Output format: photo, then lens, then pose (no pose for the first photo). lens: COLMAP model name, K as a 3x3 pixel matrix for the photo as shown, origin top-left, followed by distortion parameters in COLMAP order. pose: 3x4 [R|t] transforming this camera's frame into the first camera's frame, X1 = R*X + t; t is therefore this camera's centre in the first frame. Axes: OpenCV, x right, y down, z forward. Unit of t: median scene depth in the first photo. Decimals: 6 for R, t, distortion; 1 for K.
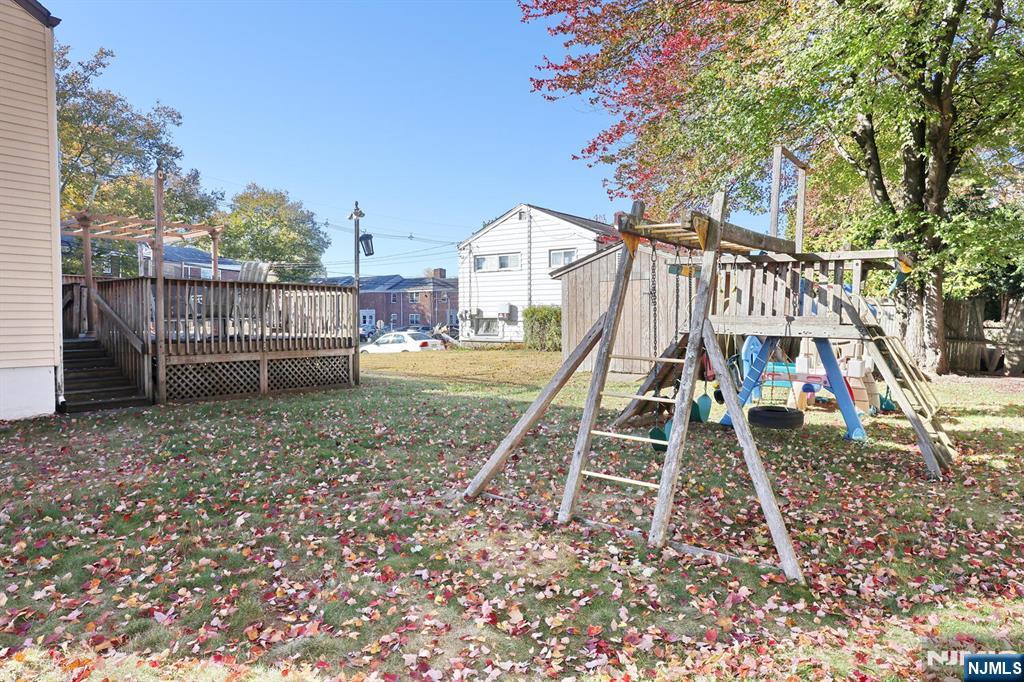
lens RADIAL K [[651.2, 0, 491.9], [0, 651.2, 340.2], [0, 0, 1]] dist [-0.008362, -0.001108]
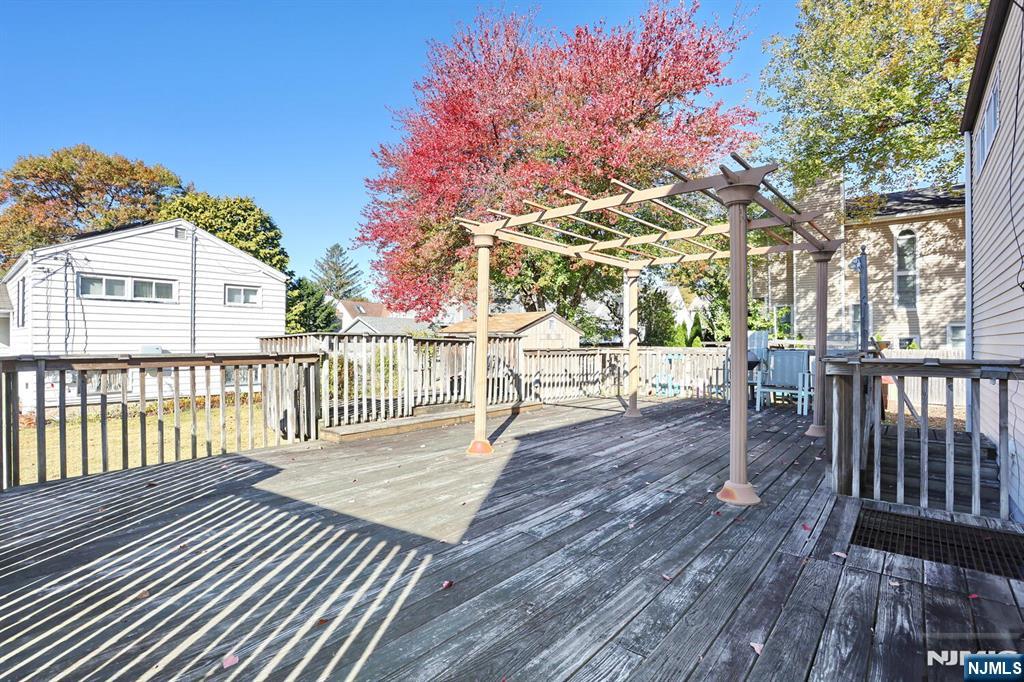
lens RADIAL K [[494.6, 0, 507.3], [0, 494.6, 339.4], [0, 0, 1]] dist [-0.029436, 0.000580]
pose [[0.036763, 0.006008, 0.999306, -0.289644], [0.036120, 0.999321, -0.007337, -0.027514], [-0.998671, 0.036364, 0.036521, 0.341133]]
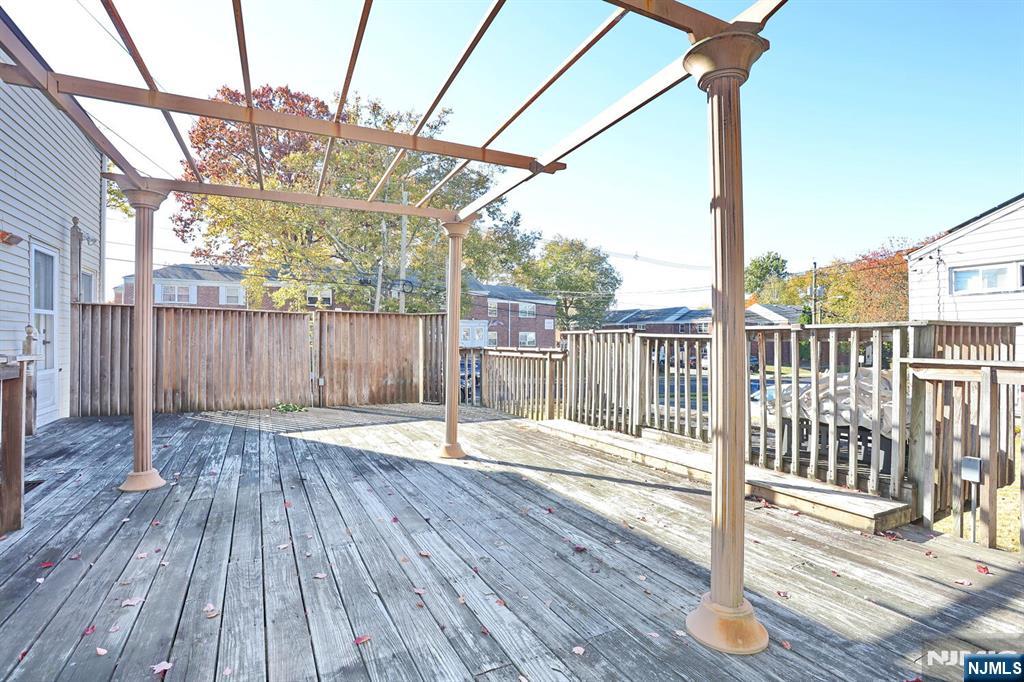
lens RADIAL K [[494.6, 0, 507.3], [0, 494.6, 339.4], [0, 0, 1]] dist [-0.029436, 0.000580]
pose [[0.905950, 0.006868, -0.423328, -0.123953], [-0.022744, 0.999214, -0.032462, -0.024739], [0.422773, 0.039037, 0.905395, 0.261000]]
